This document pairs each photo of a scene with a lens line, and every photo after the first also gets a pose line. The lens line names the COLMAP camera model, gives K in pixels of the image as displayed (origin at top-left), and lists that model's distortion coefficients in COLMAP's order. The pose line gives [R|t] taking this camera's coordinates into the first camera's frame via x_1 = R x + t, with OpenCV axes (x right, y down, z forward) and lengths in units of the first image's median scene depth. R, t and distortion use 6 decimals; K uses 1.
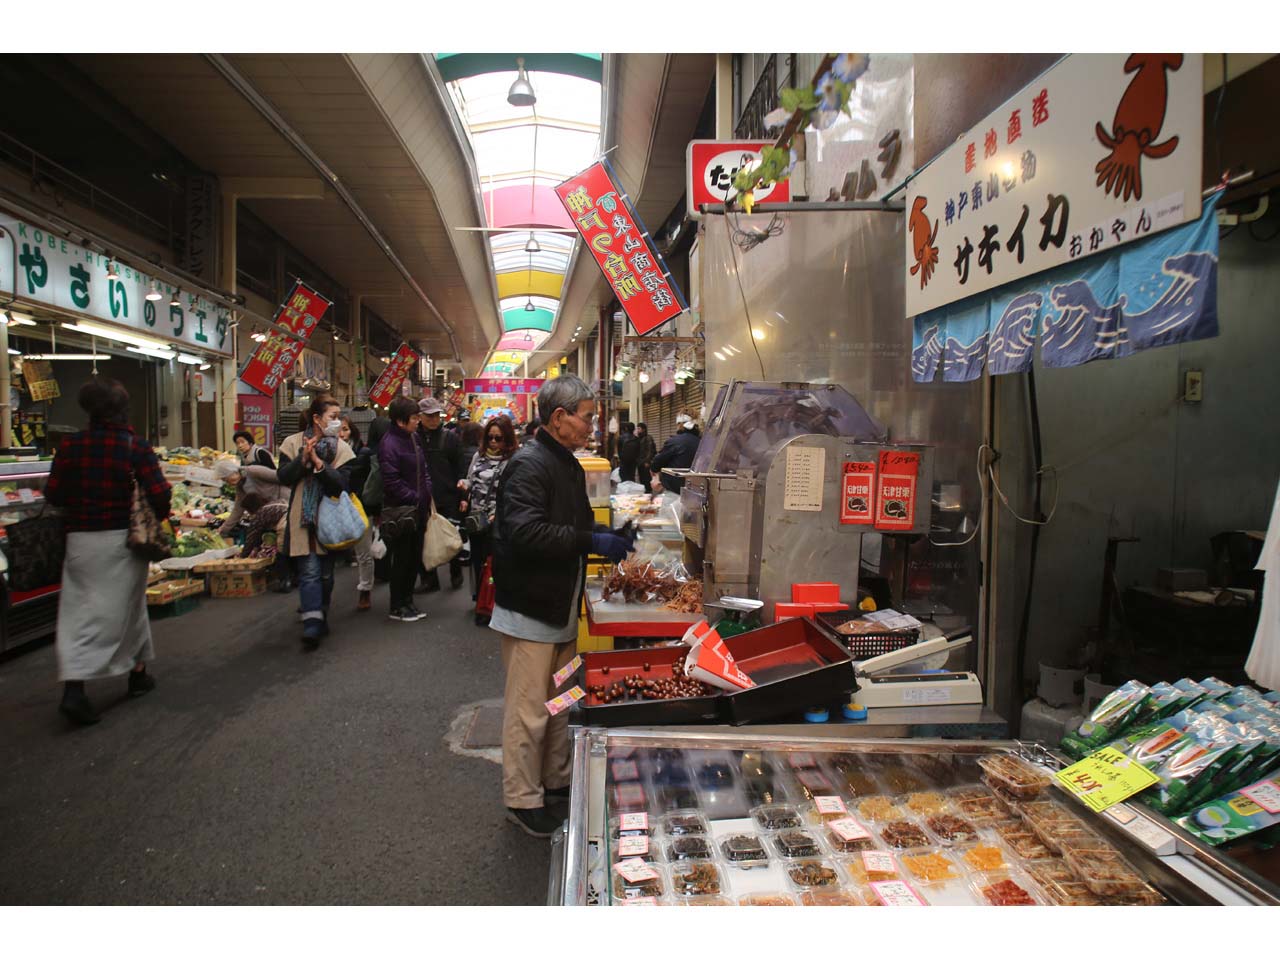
lens RADIAL K [[883.1, 0, 640.9], [0, 883.1, 484.9], [0, 0, 1]] dist [-0.061756, 0.040112]
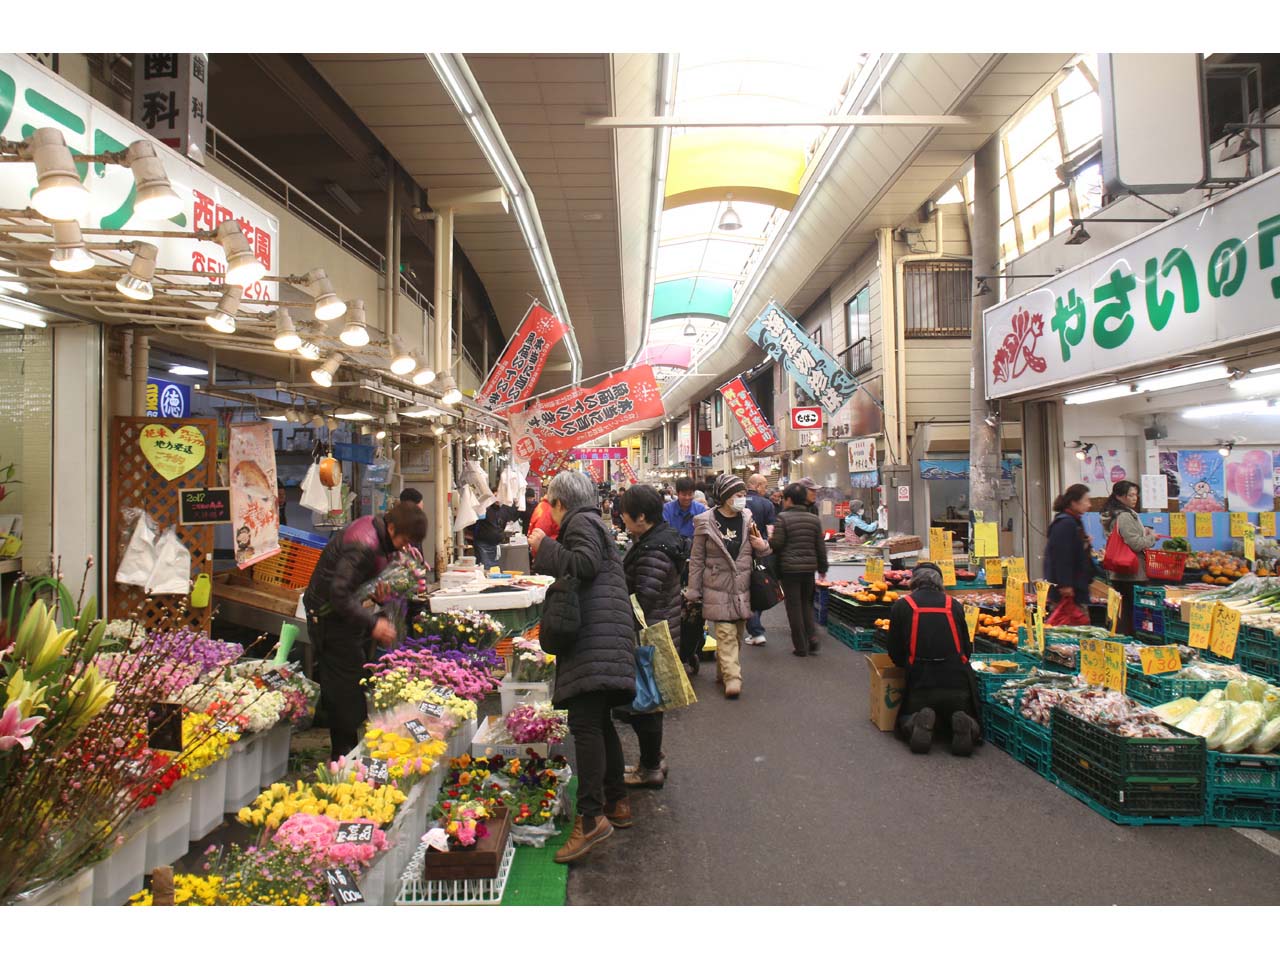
lens RADIAL K [[881.6, 0, 637.3], [0, 881.6, 458.6], [0, 0, 1]] dist [-0.060584, 0.042899]
pose [[0.998817, -0.015974, -0.045932, -0.078835], [0.011666, 0.995637, -0.092584, 0.020325], [0.047211, 0.091938, 0.994645, -0.486831]]
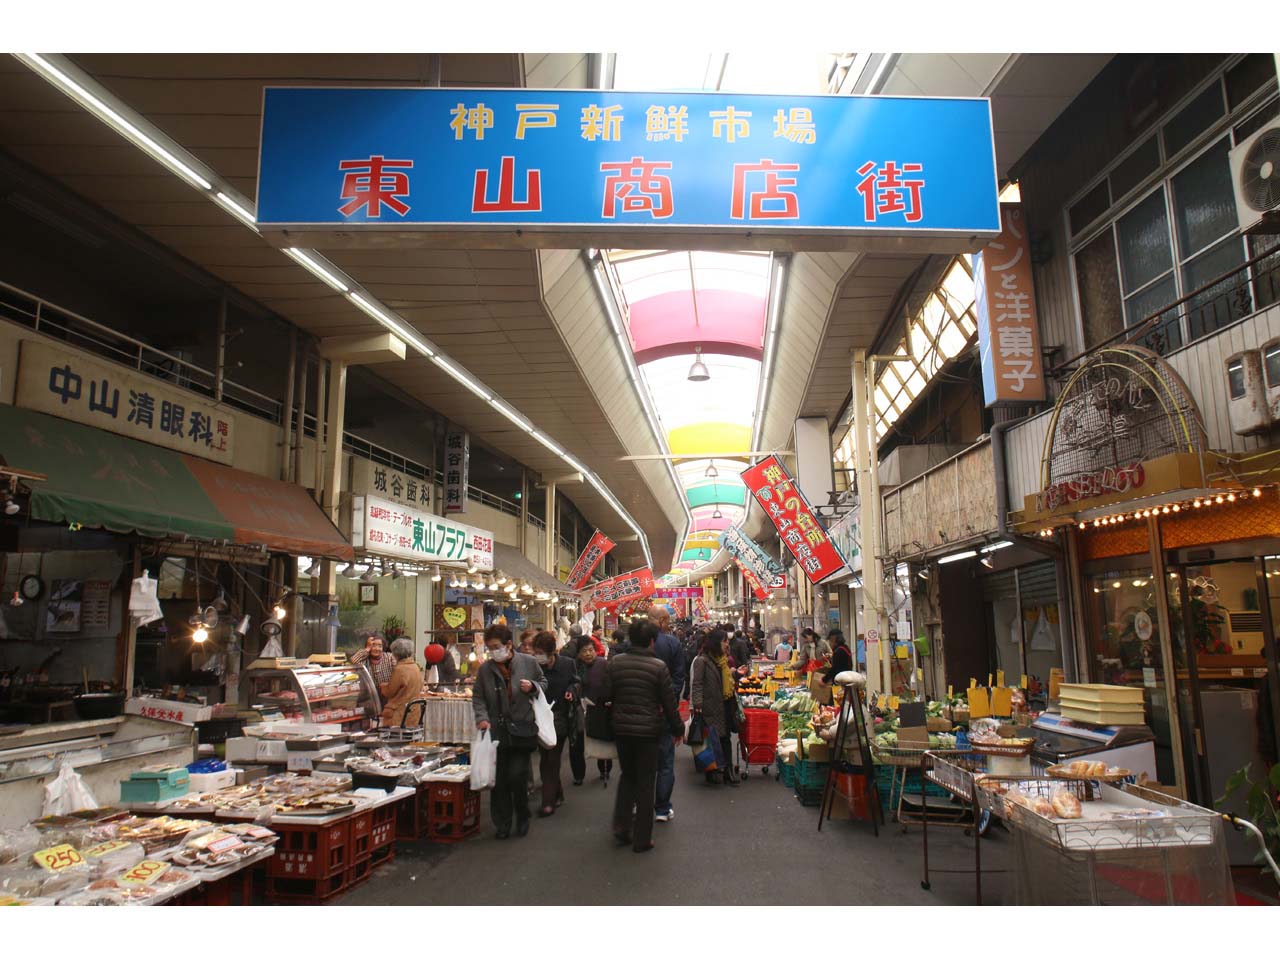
lens RADIAL K [[883.1, 0, 640.9], [0, 883.1, 484.9], [0, 0, 1]] dist [-0.061756, 0.040112]
pose [[0.988048, -0.038299, -0.149314, 0.026639], [0.005882, 0.977304, -0.211760, 0.039032], [0.154035, 0.208351, 0.965848, -0.902396]]
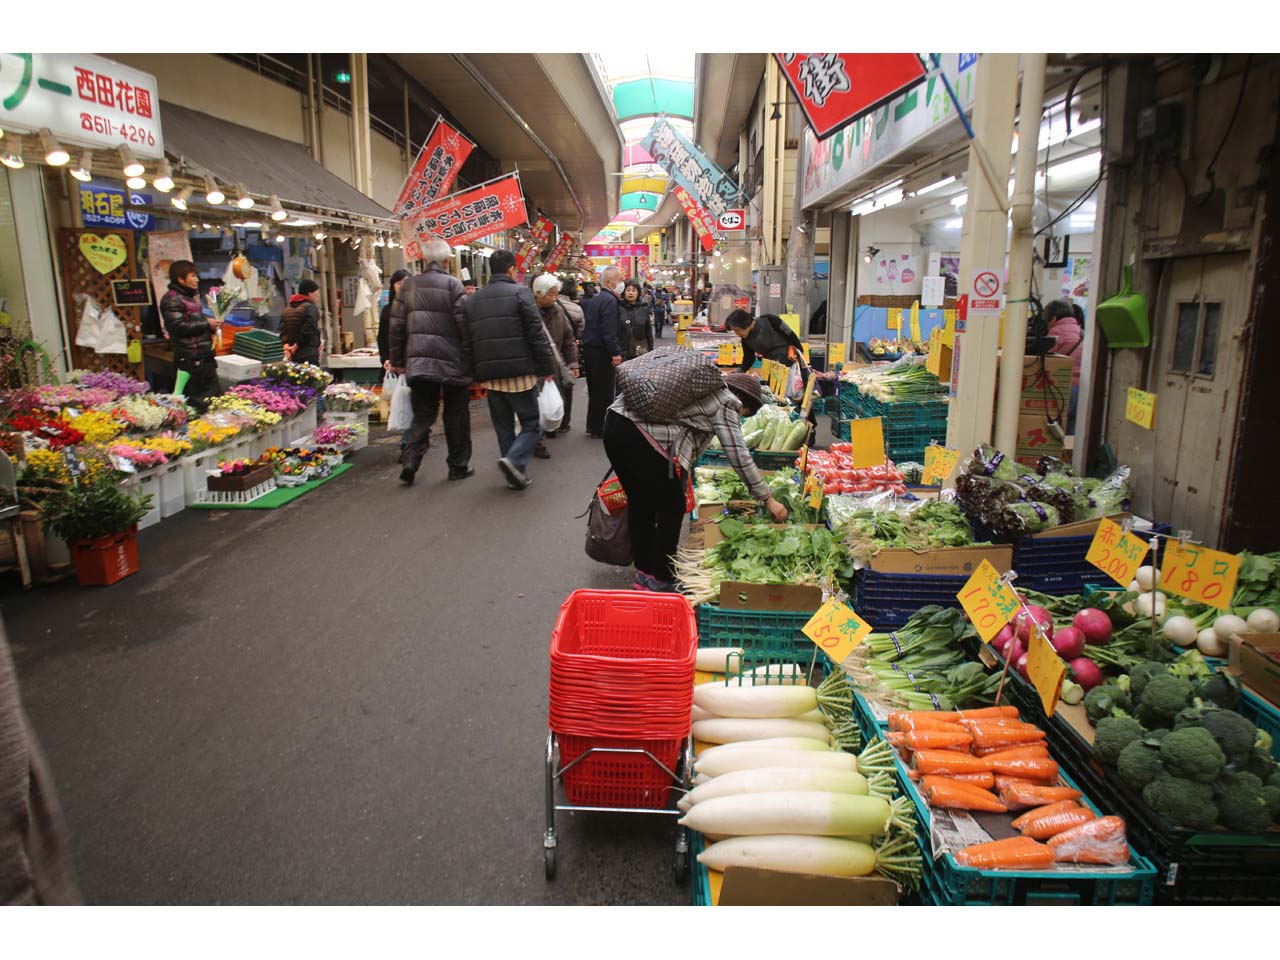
lens RADIAL K [[883.1, 0, 640.9], [0, 883.1, 484.9], [0, 0, 1]] dist [-0.061756, 0.040112]
pose [[0.994683, 0.019540, -0.101113, 0.028851], [-0.002932, 0.986810, 0.161858, 0.028845], [0.102942, -0.160701, 0.981620, -0.581638]]
